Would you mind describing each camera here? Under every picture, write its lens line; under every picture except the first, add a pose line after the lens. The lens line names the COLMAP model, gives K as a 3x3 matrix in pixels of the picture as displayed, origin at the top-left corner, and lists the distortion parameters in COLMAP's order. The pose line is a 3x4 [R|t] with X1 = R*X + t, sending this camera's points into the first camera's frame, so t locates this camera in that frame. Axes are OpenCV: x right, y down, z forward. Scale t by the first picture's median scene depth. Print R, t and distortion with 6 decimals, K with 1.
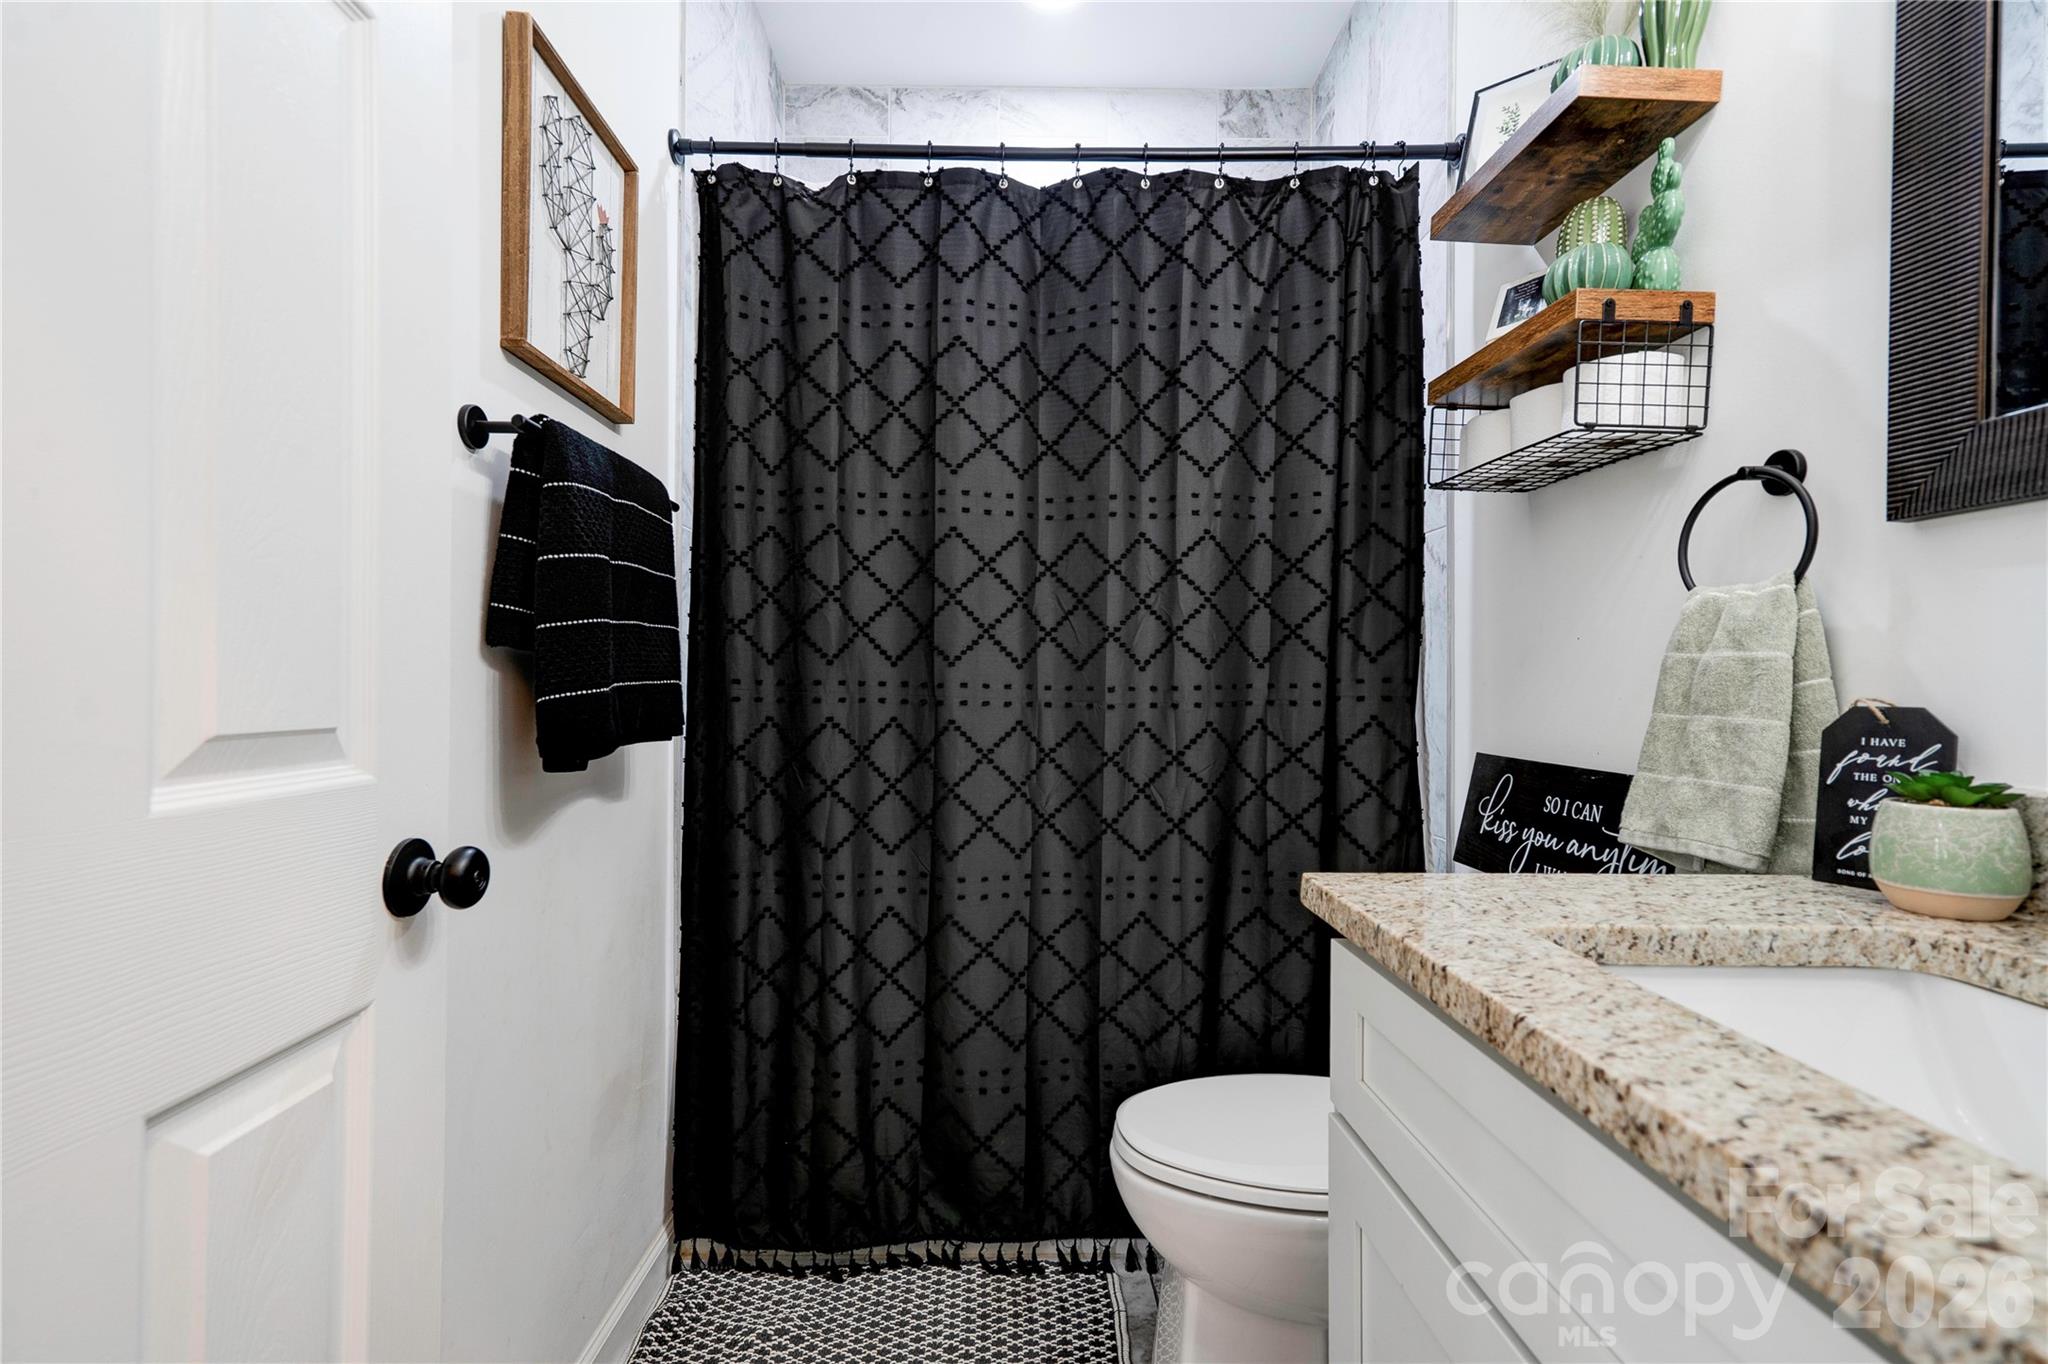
lens RADIAL K [[938.3, 0, 1019.6], [0, 938.3, 679.9], [0, 0, 1]] dist [-0.004004, 0.017375]
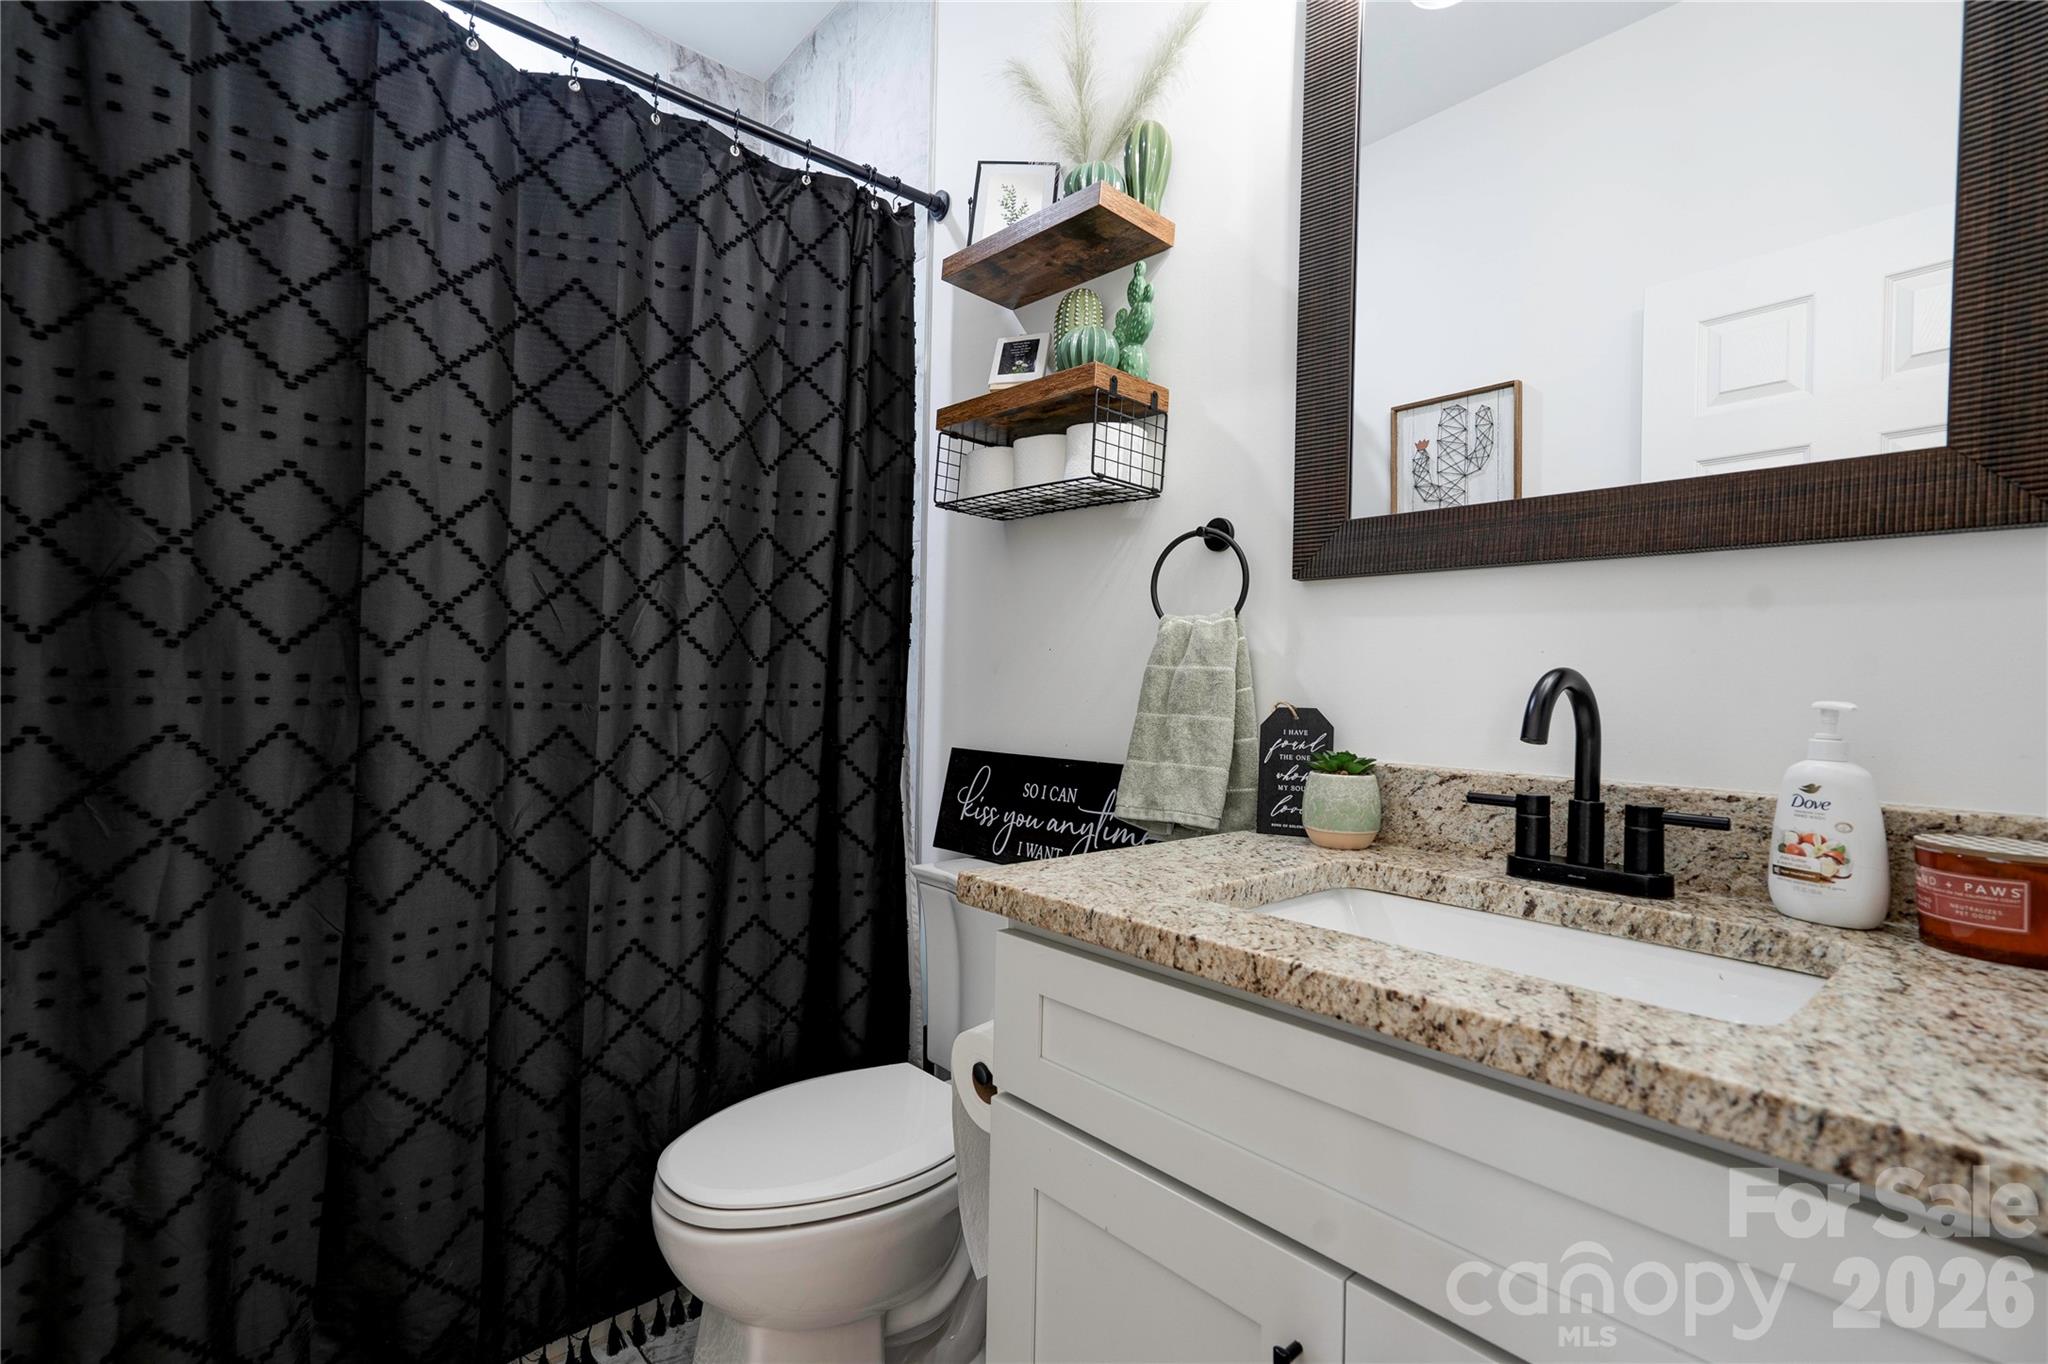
lens RADIAL K [[938.3, 0, 1019.6], [0, 938.3, 679.9], [0, 0, 1]] dist [-0.004004, 0.017375]
pose [[0.765643, 0.015255, 0.643085, -0.167906], [-0.017241, 0.999846, -0.003192, -0.001033], [-0.643035, -0.008644, 0.765788, 0.092458]]
